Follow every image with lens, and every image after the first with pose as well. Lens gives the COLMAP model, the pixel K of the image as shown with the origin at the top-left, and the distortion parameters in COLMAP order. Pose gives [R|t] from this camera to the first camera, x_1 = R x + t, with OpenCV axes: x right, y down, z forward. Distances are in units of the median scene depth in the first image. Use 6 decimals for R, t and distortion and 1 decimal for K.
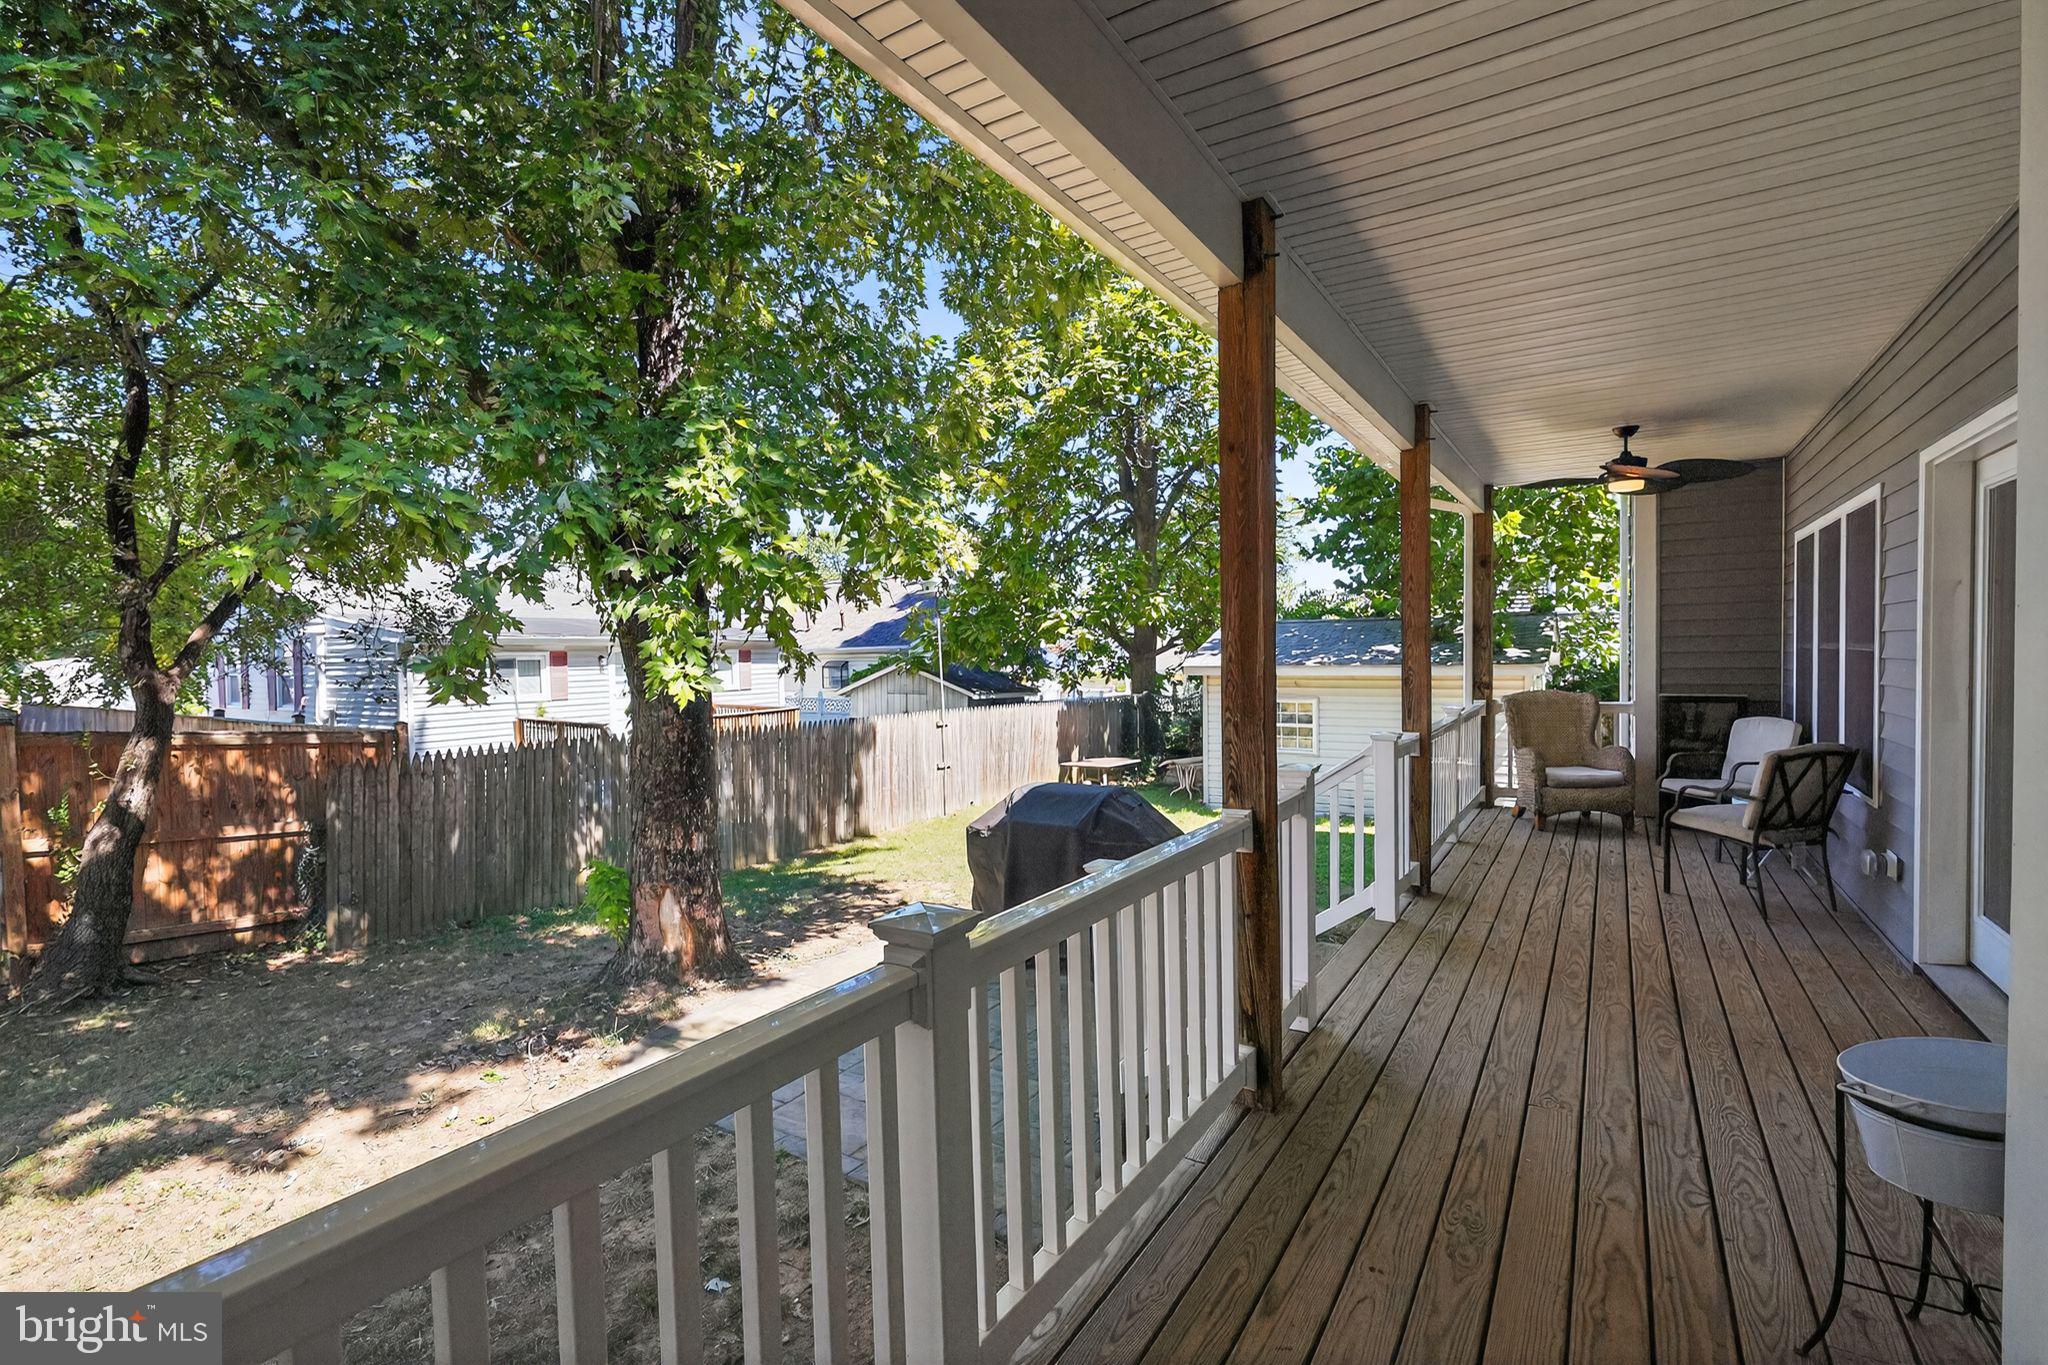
lens RADIAL K [[897.0, 0, 1020.6], [0, 897.0, 680.1], [0, 0, 1]] dist [-0.000258, 0.000167]
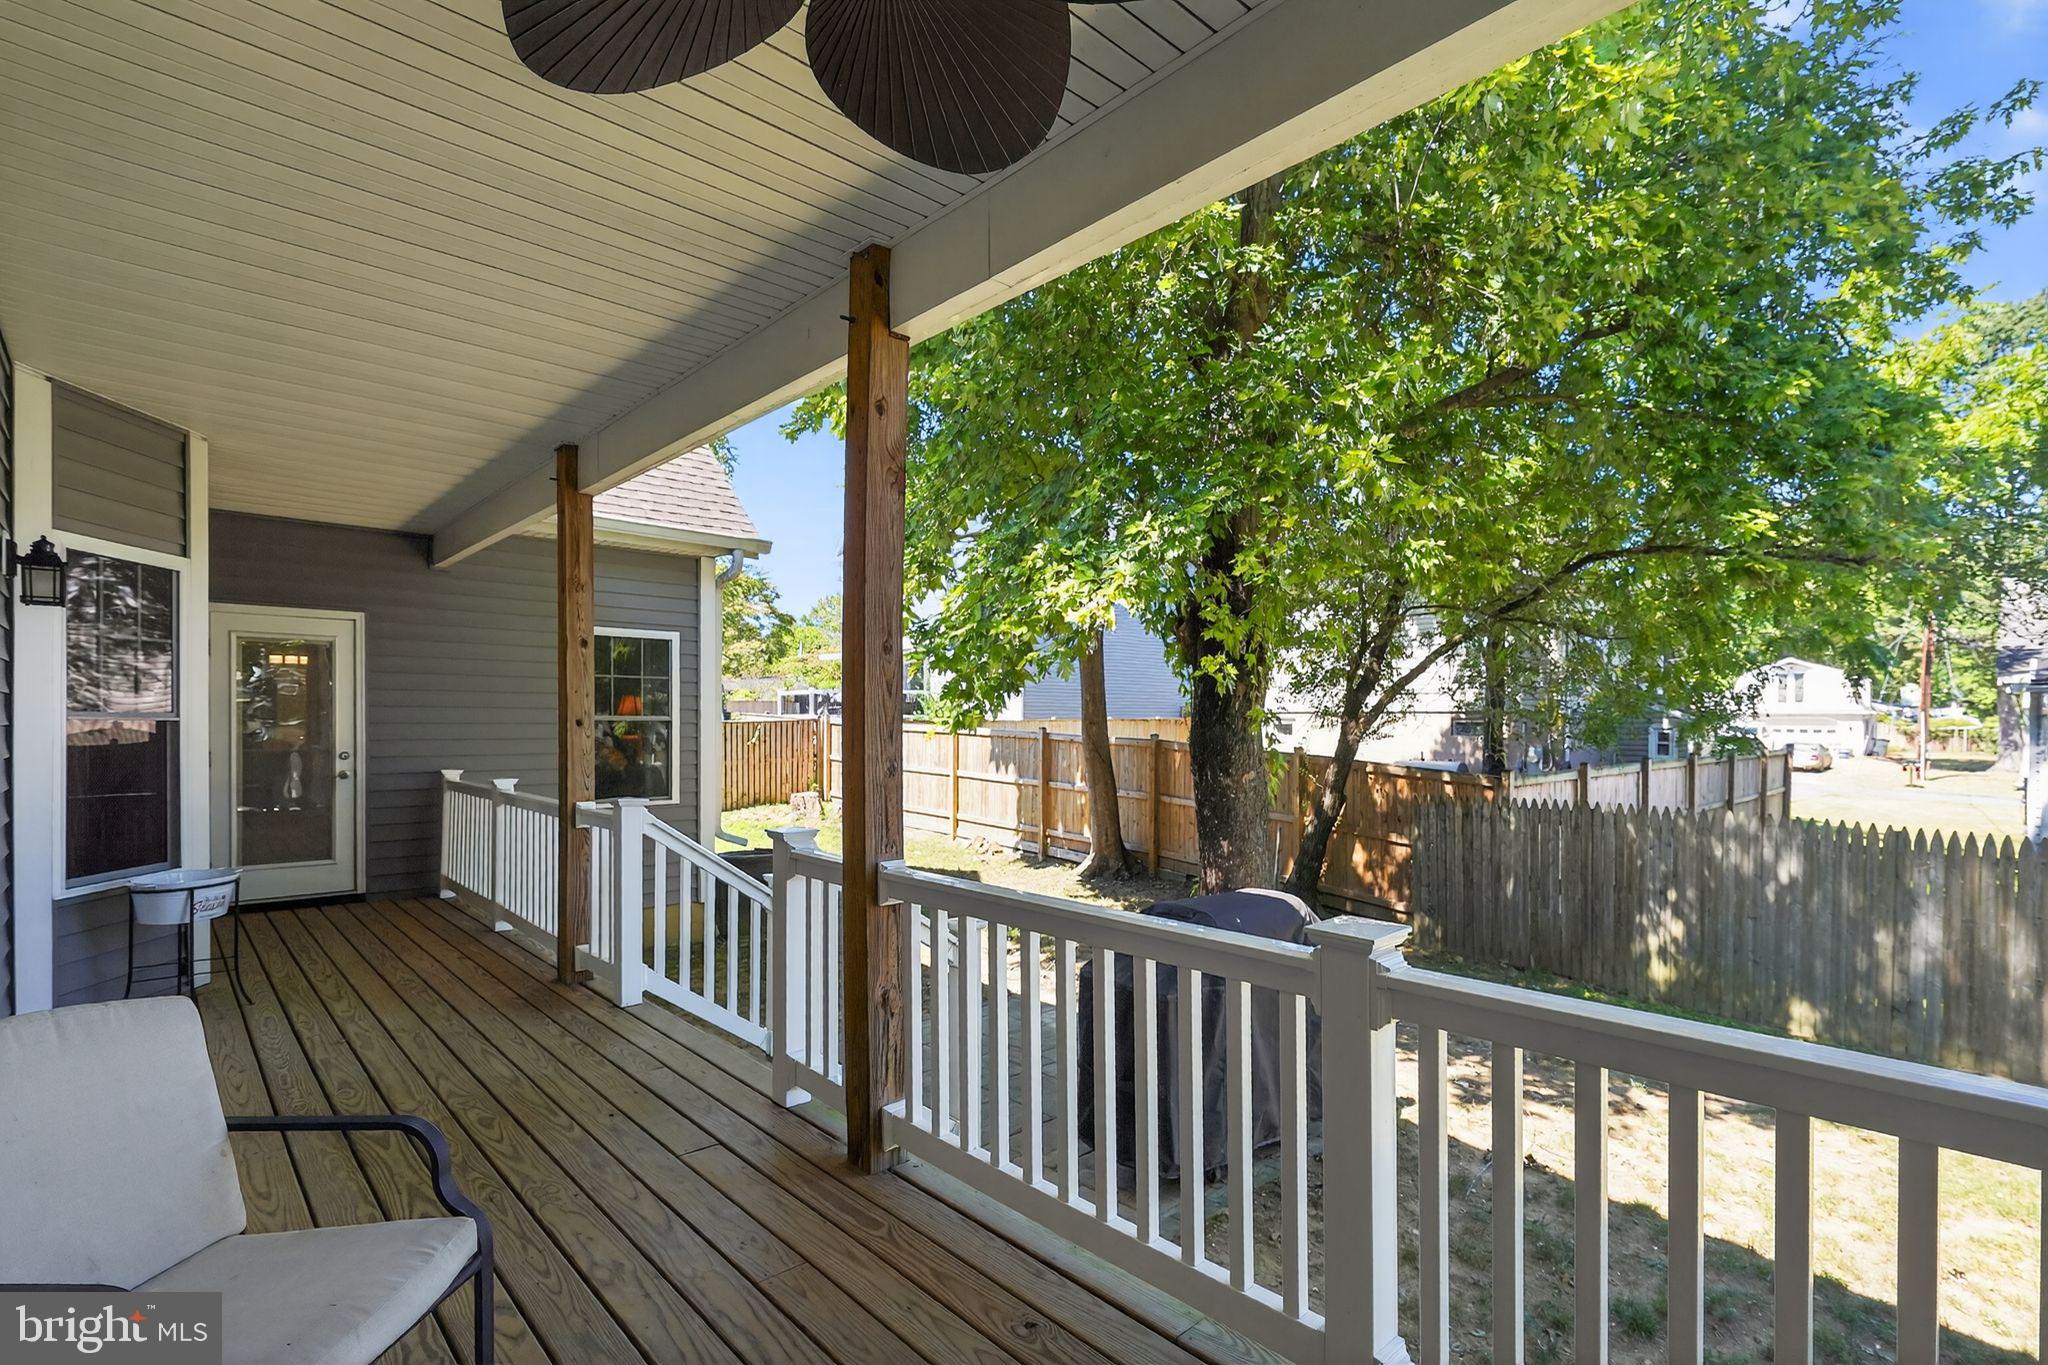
lens RADIAL K [[888.9, 0, 1020.5], [0, 888.9, 696.2], [0, 0, 1]] dist [0.000487, -0.000057]
pose [[-0.210791, -0.010120, -0.977479, 0.573666], [-0.032041, 0.999481, -0.003438, -0.025450], [0.977006, 0.030595, -0.211006, 0.720925]]
